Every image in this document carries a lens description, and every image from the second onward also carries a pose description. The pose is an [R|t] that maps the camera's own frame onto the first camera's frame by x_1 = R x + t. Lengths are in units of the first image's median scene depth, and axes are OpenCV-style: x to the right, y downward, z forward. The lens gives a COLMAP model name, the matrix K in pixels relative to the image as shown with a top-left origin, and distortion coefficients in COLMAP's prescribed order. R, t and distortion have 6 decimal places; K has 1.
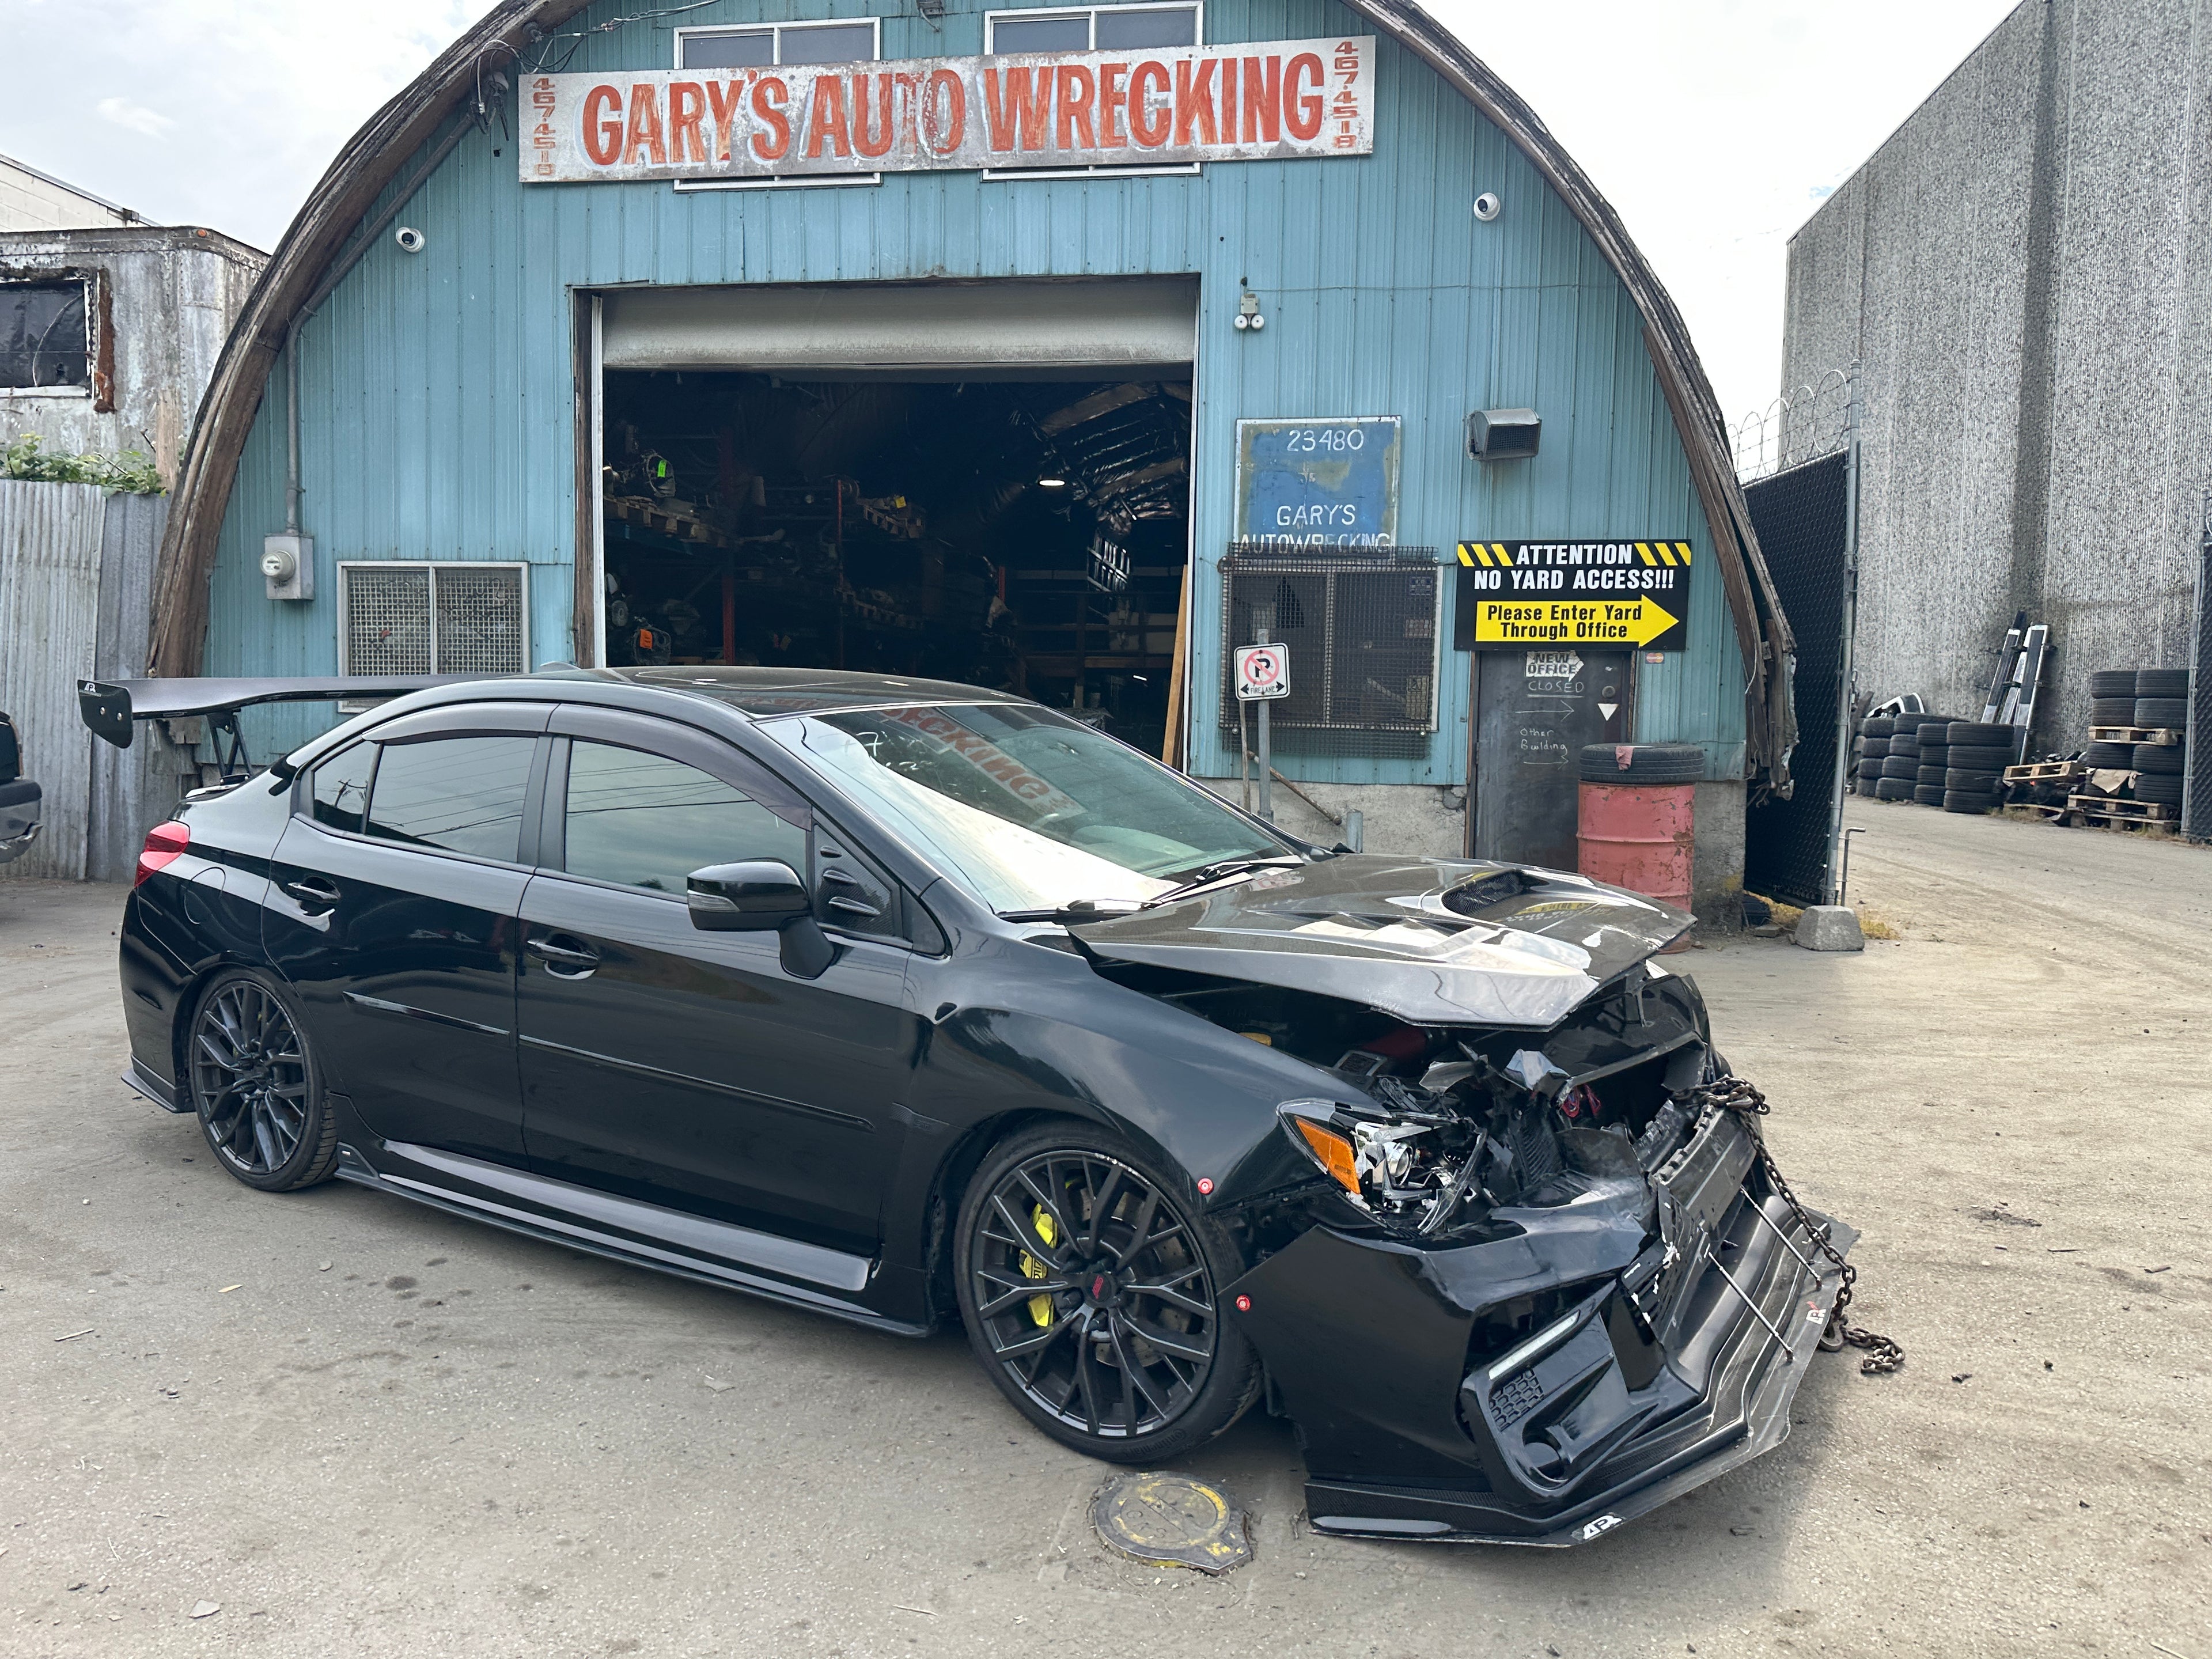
lens RADIAL K [[1554.6, 0, 1098.6], [0, 1554.6, 825.7], [0, 0, 1]] dist [0.099721, -0.129459]
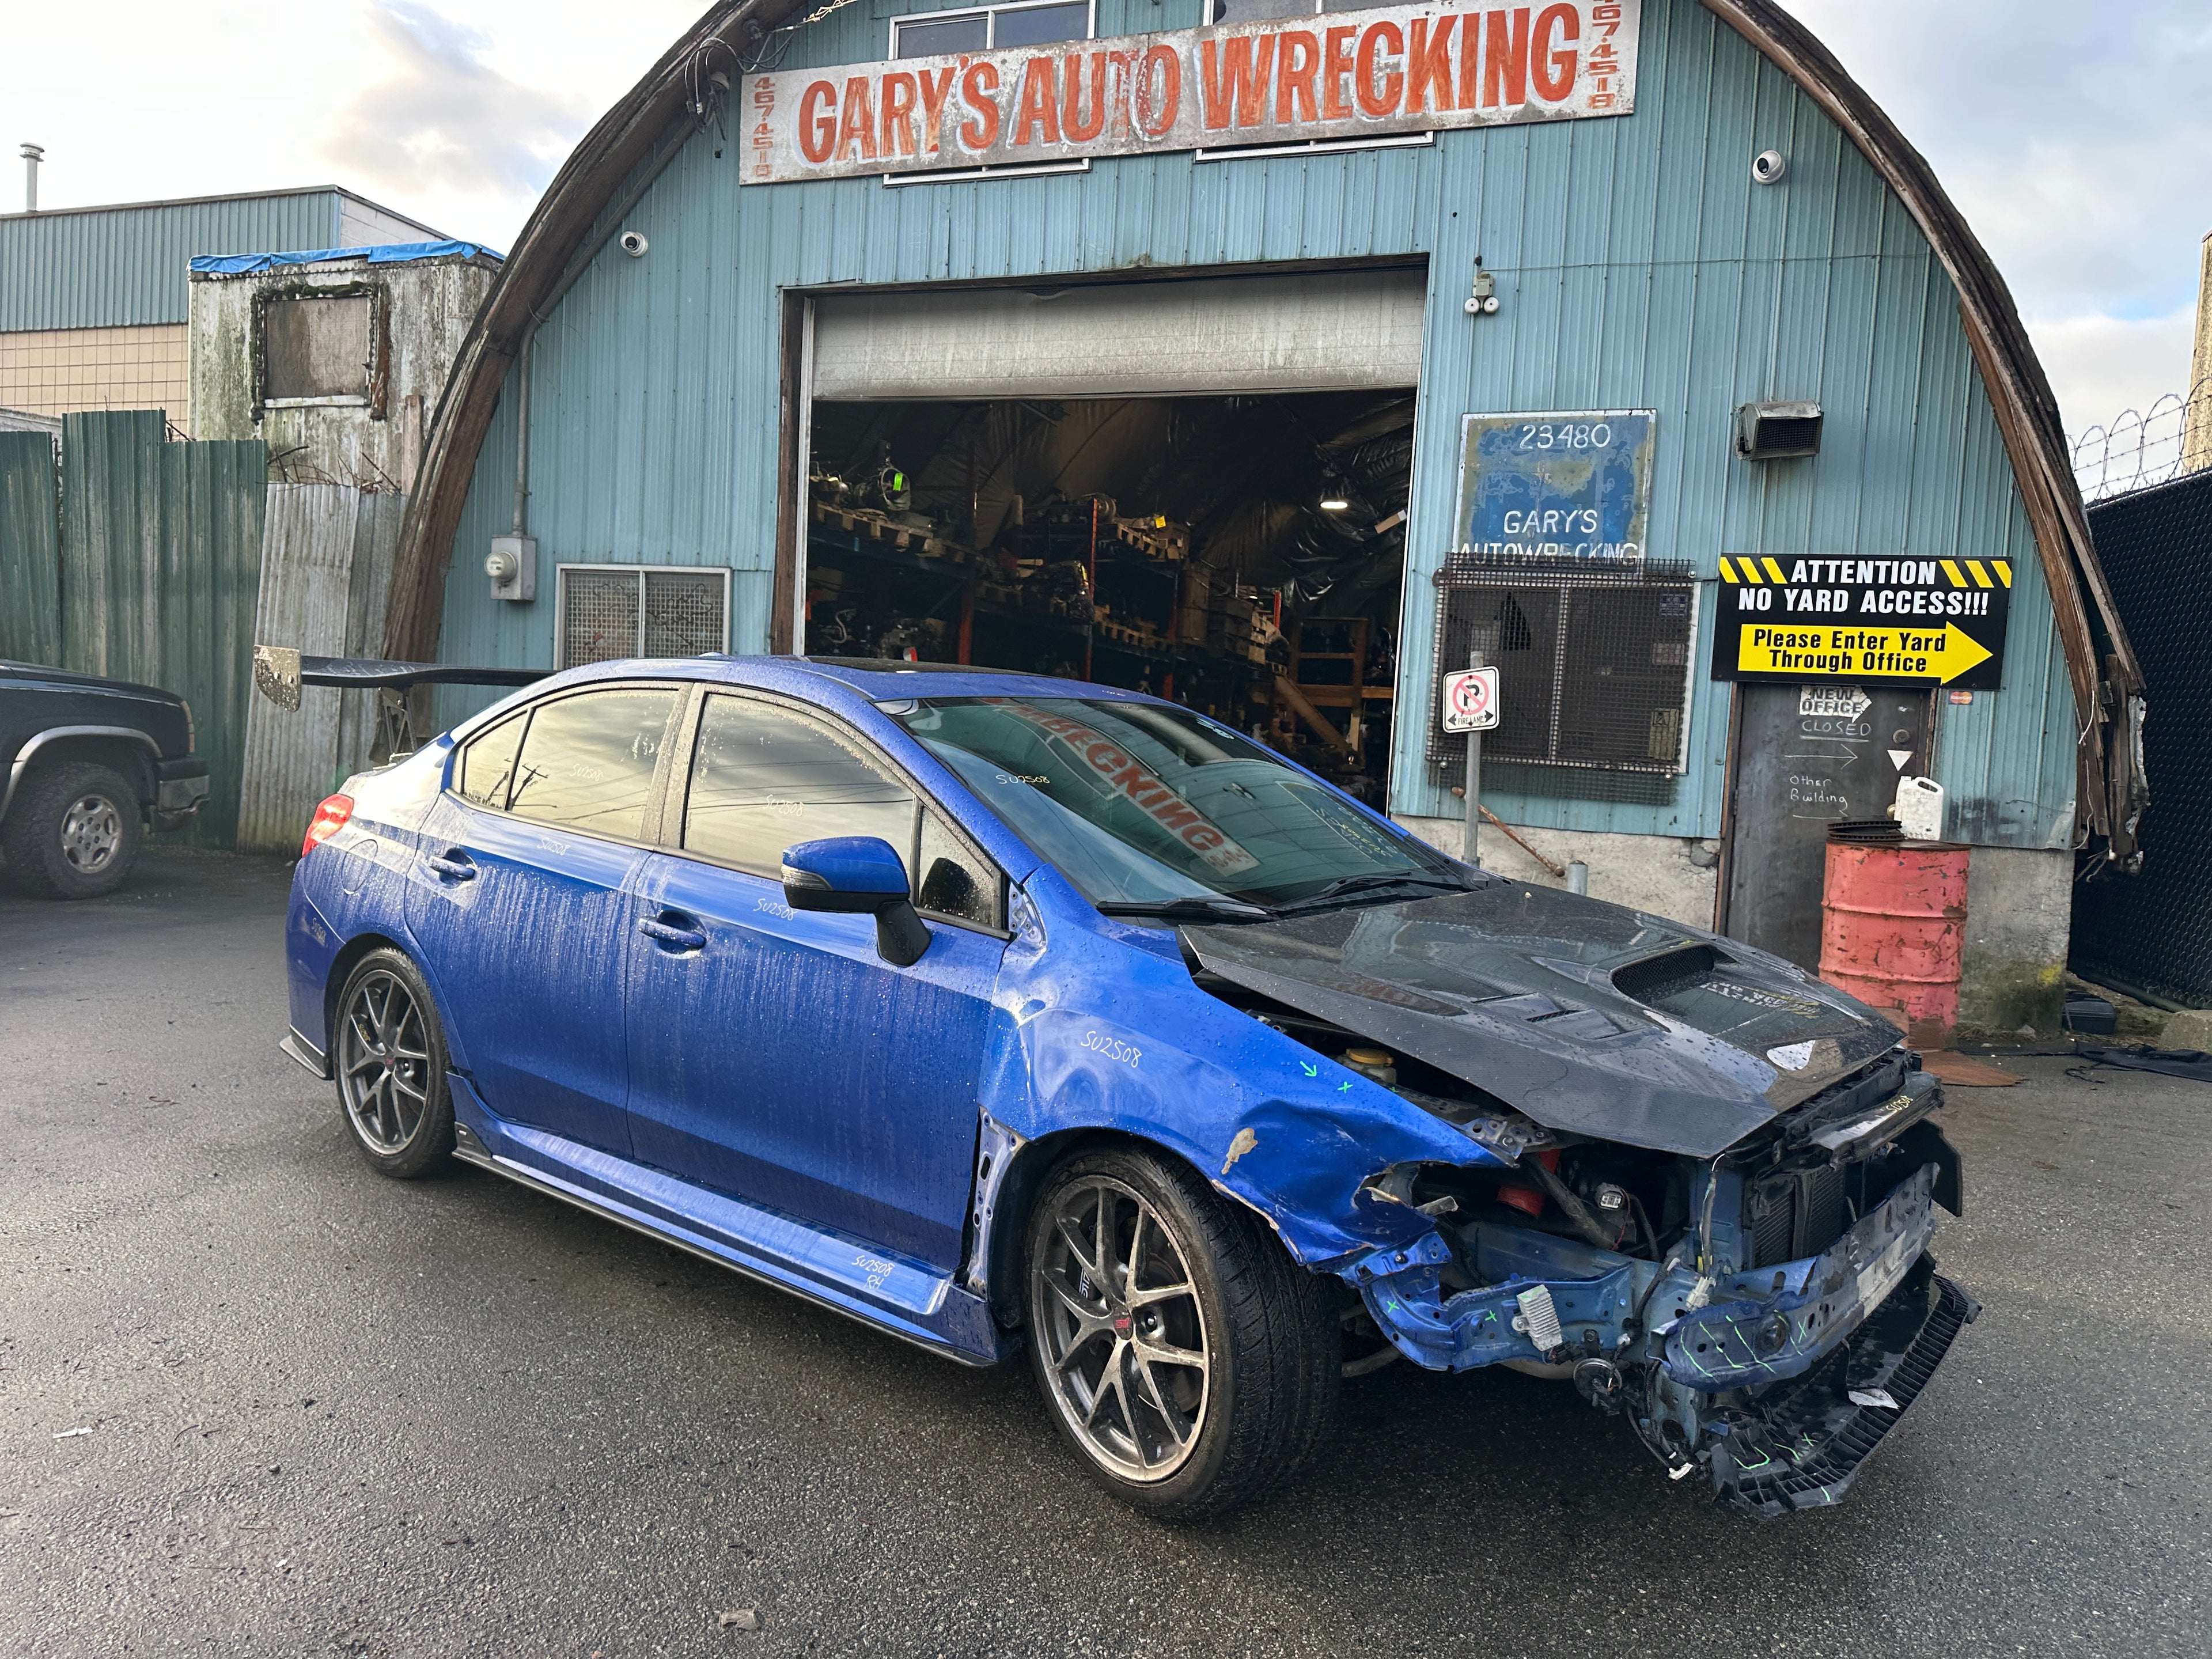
lens RADIAL K [[1551.0, 0, 1114.9], [0, 1551.0, 820.1], [0, 0, 1]] dist [0.049988, -0.078727]
pose [[0.980118, 0.047136, -0.192737, 0.076399], [-0.051425, 0.998527, -0.017306, -0.004543], [0.191637, 0.026873, 0.981098, 0.103234]]
